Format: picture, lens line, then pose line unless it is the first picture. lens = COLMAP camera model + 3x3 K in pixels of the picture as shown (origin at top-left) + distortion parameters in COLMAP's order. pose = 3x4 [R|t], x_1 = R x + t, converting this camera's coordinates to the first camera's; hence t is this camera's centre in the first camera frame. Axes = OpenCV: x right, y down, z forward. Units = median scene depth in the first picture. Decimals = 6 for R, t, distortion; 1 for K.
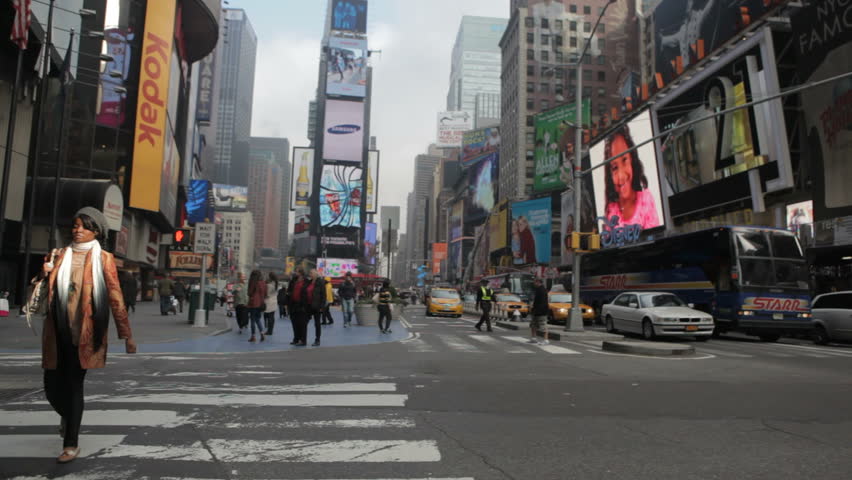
lens RADIAL K [[577.8, 0, 426.0], [0, 577.8, 240.0], [0, 0, 1]] dist [-0.086943, 0.002215]
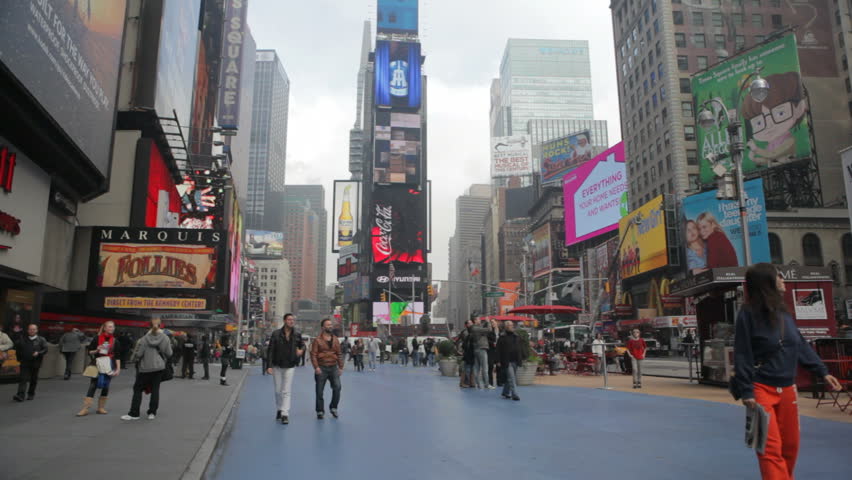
lens RADIAL K [[577.8, 0, 426.0], [0, 577.8, 240.0], [0, 0, 1]] dist [-0.086943, 0.002215]
pose [[0.997553, -0.042494, -0.055525, -0.038789], [0.037544, 0.995470, -0.087344, 0.010716], [0.058986, 0.085046, 0.994630, 0.116300]]
